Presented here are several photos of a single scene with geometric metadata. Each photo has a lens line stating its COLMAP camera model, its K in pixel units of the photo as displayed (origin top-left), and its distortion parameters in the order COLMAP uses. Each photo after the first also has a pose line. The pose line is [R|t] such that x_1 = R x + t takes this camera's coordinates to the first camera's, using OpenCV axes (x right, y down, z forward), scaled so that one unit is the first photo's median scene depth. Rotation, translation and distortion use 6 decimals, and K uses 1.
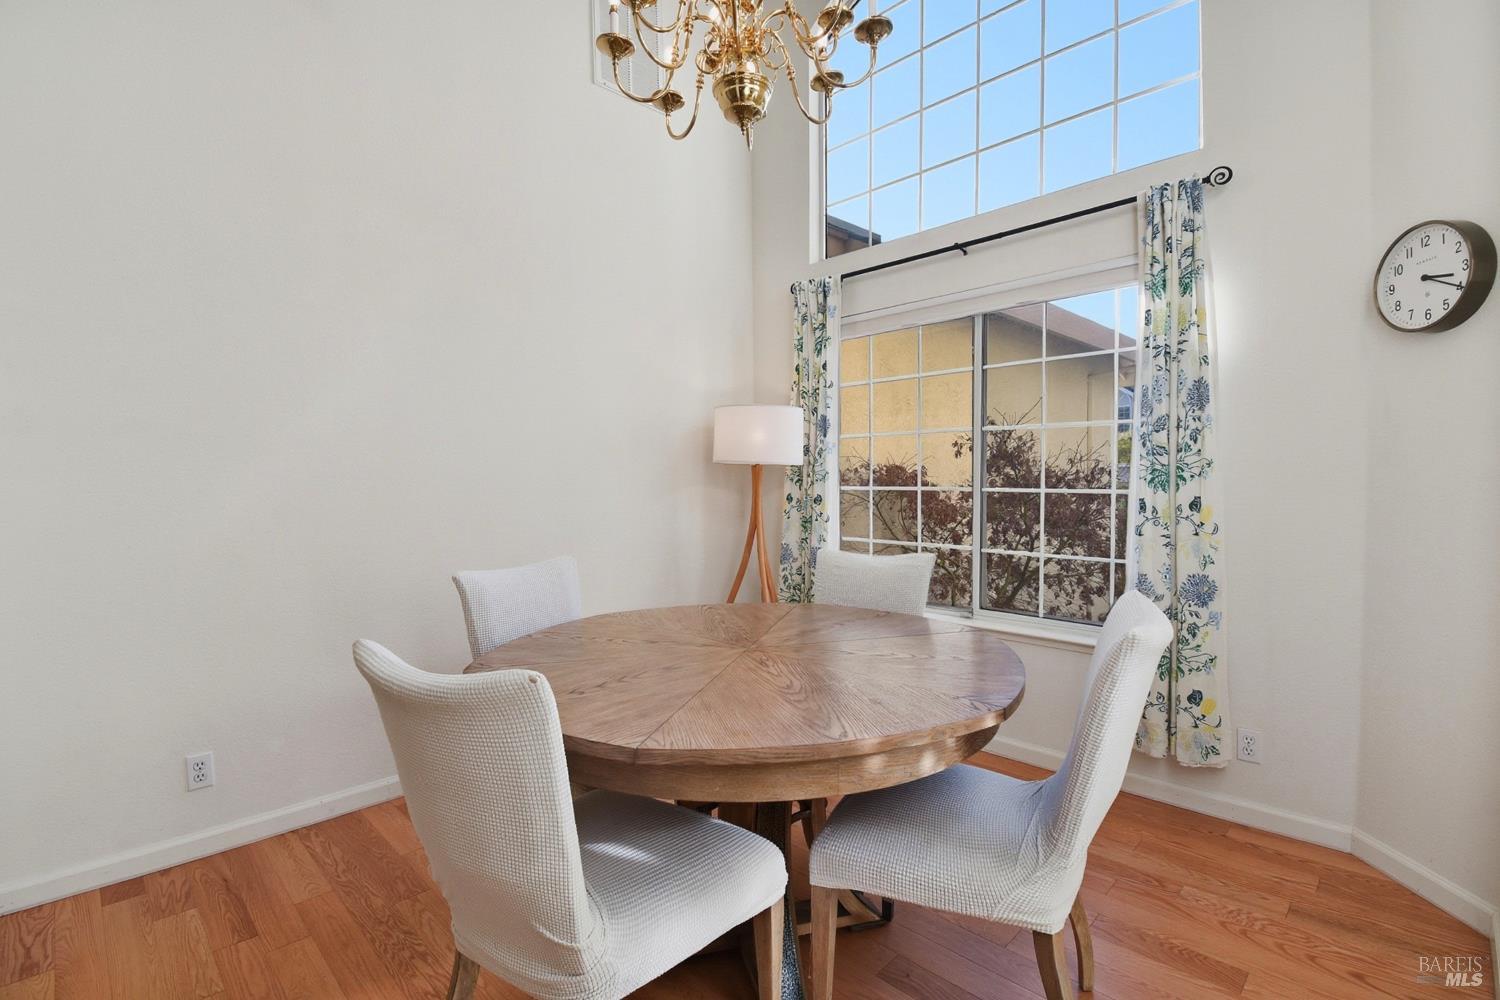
lens RADIAL K [[673.0, 0, 753.4], [0, 673.0, 494.0], [0, 0, 1]] dist [0.019685, -0.026993]
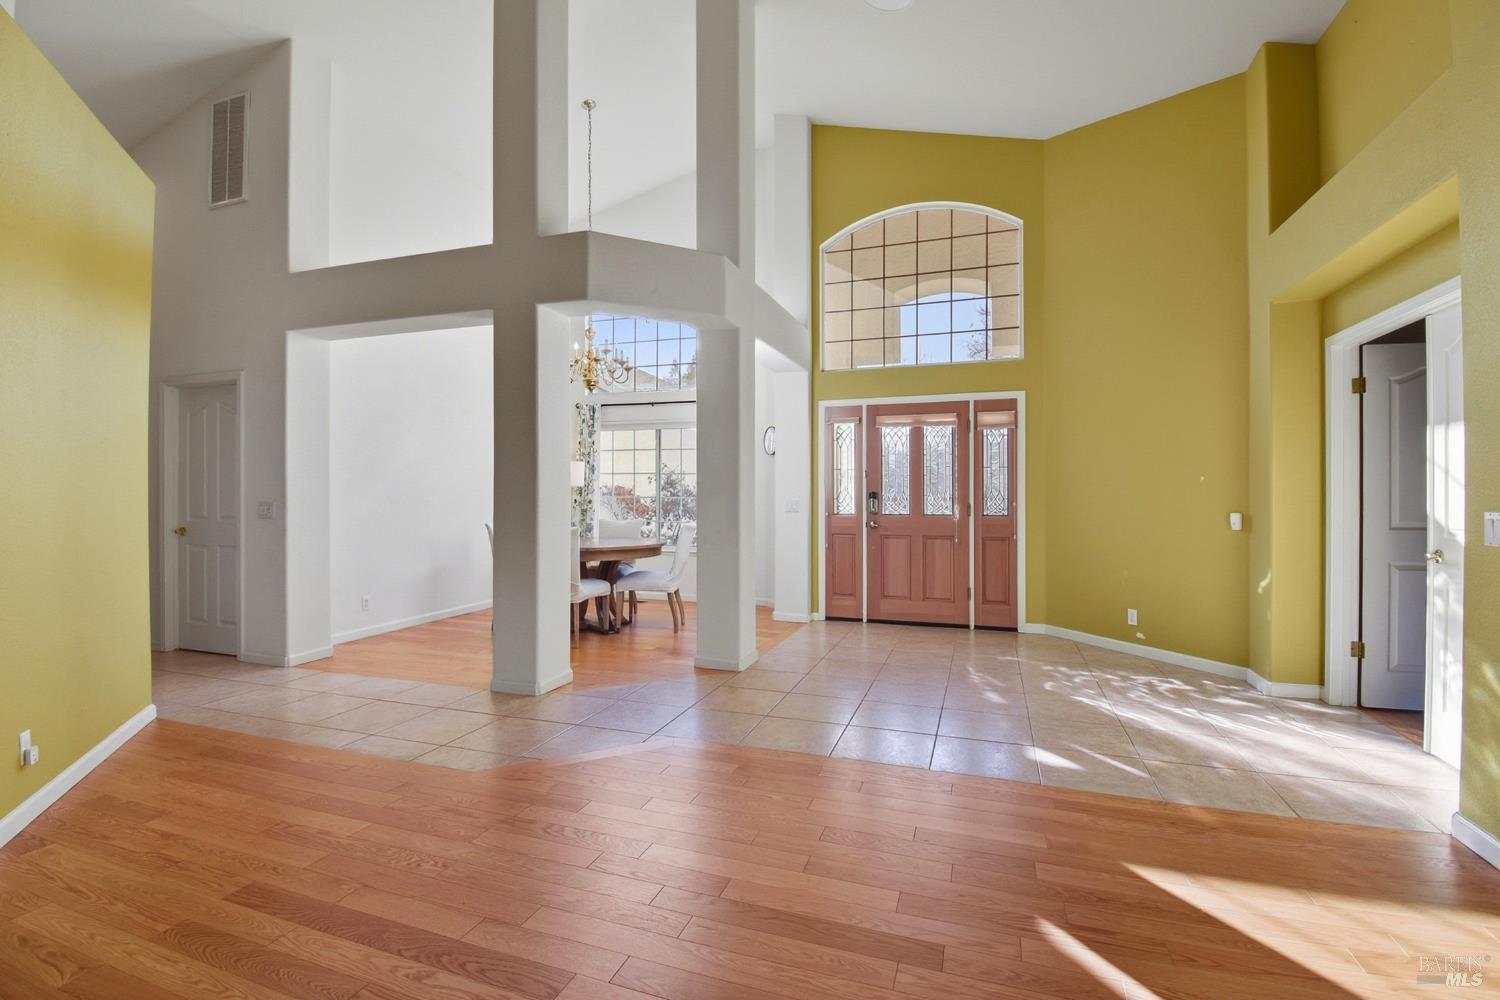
lens RADIAL K [[673.0, 0, 753.4], [0, 673.0, 494.0], [0, 0, 1]] dist [0.019685, -0.026993]
pose [[0.900405, 0.006339, 0.435007, -0.393437], [0.004817, 0.999687, -0.024537, 0.040850], [-0.435026, 0.024189, 0.900093, -1.270952]]
